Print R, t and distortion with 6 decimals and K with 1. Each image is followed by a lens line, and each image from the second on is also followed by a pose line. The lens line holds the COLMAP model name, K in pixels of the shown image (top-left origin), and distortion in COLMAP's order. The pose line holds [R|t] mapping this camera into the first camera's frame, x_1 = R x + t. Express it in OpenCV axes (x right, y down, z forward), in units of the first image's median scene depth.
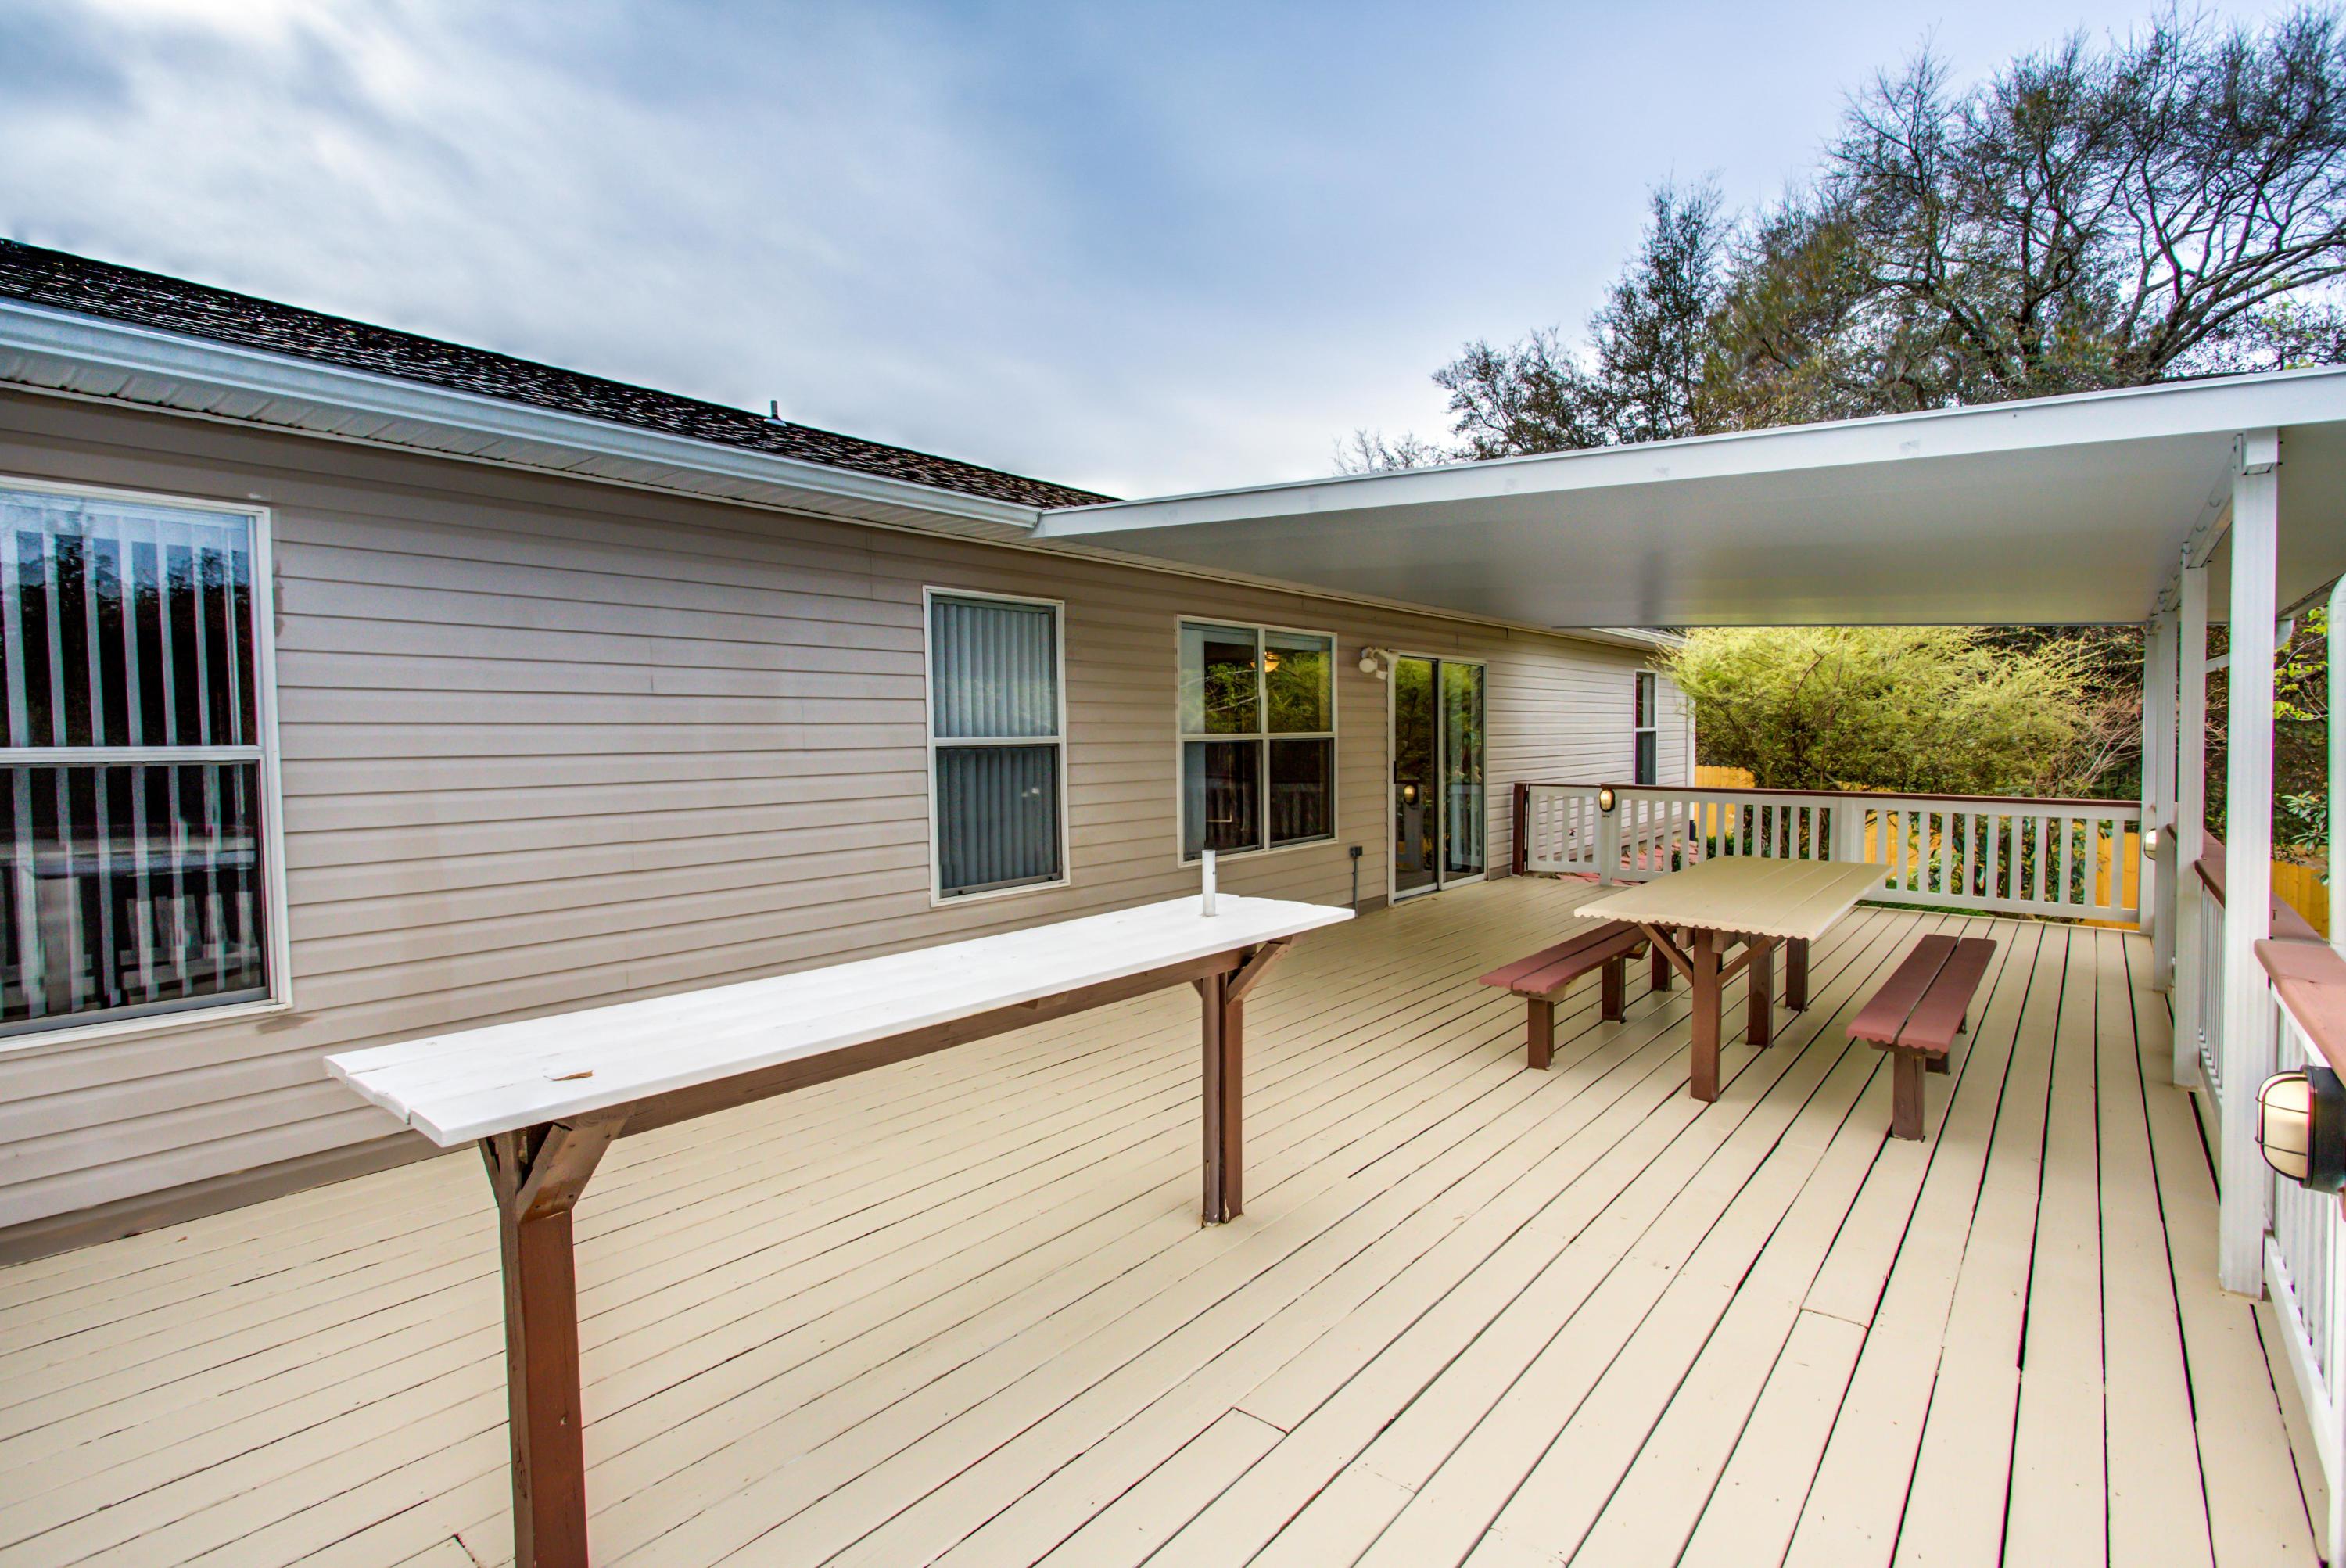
lens RADIAL K [[1102.7, 0, 1170.8], [0, 1102.7, 778.9], [0, 0, 1]] dist [-0.003888, 0.000440]
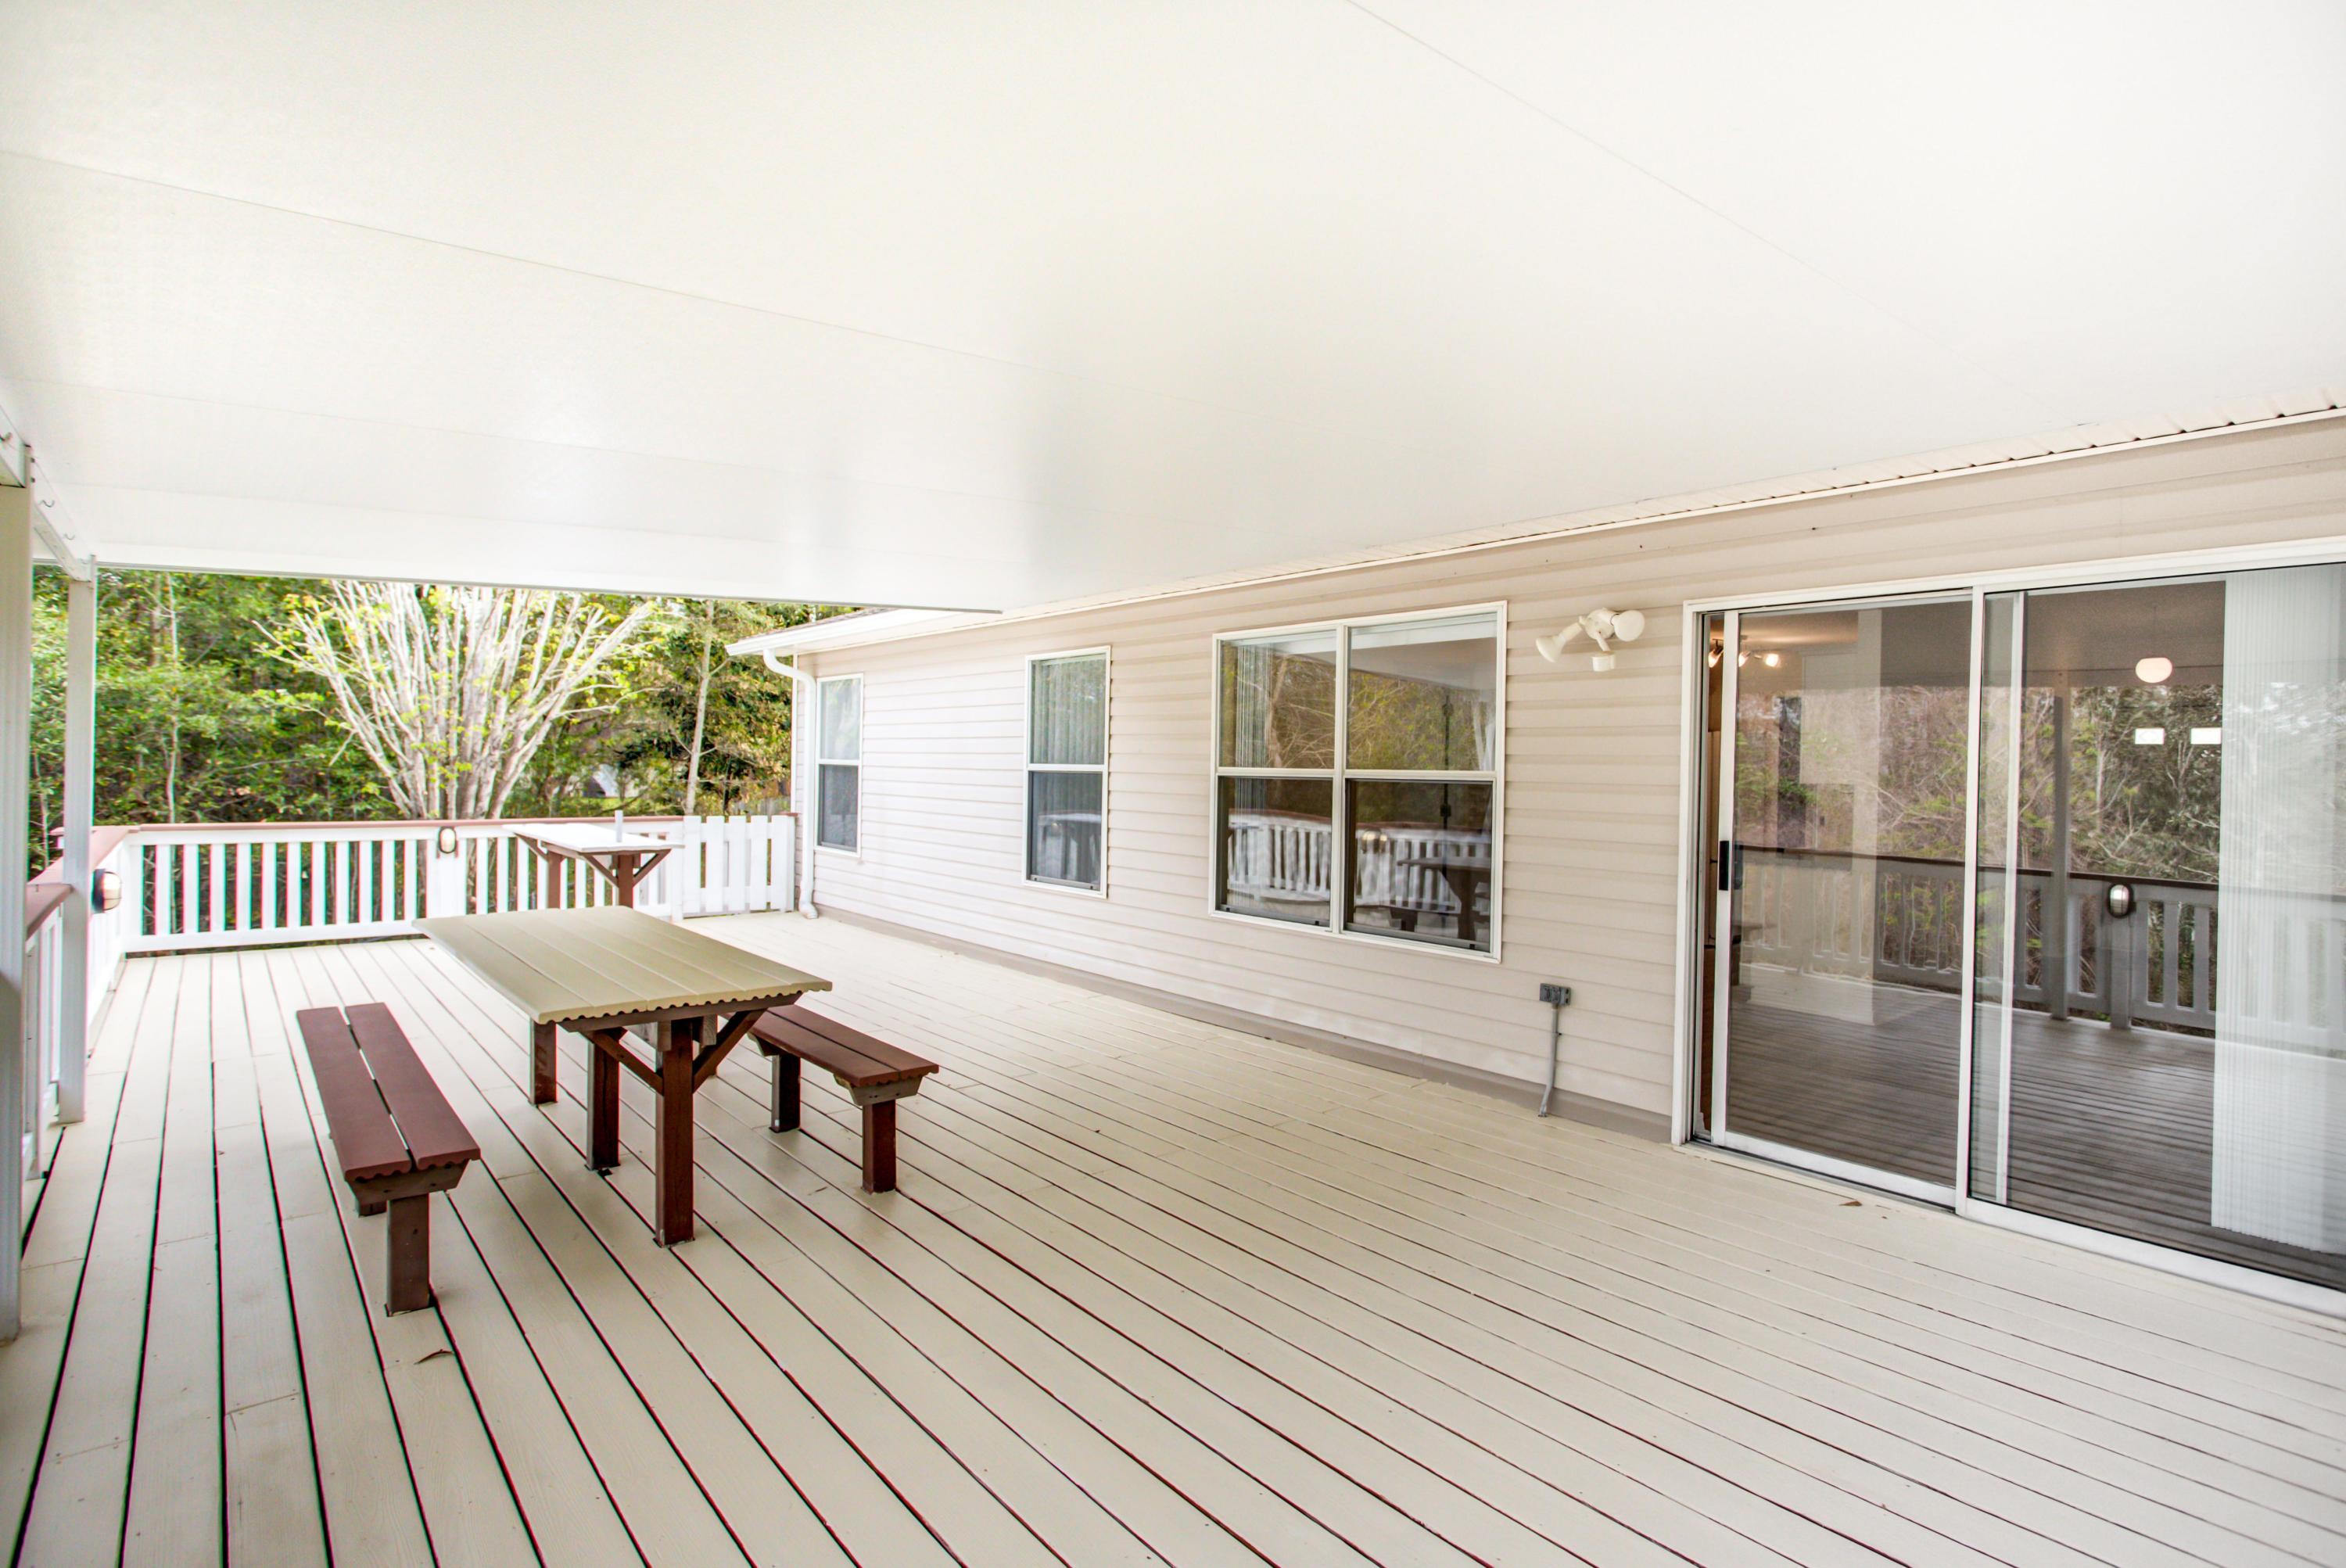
lens RADIAL K [[1102.7, 0, 1170.8], [0, 1102.7, 778.9], [0, 0, 1]] dist [-0.003888, 0.000440]
pose [[-0.152969, 0.021608, -0.987995, 0.816686], [-0.053583, 0.998109, 0.030125, -0.050620], [0.986777, 0.057548, -0.151522, 1.001860]]
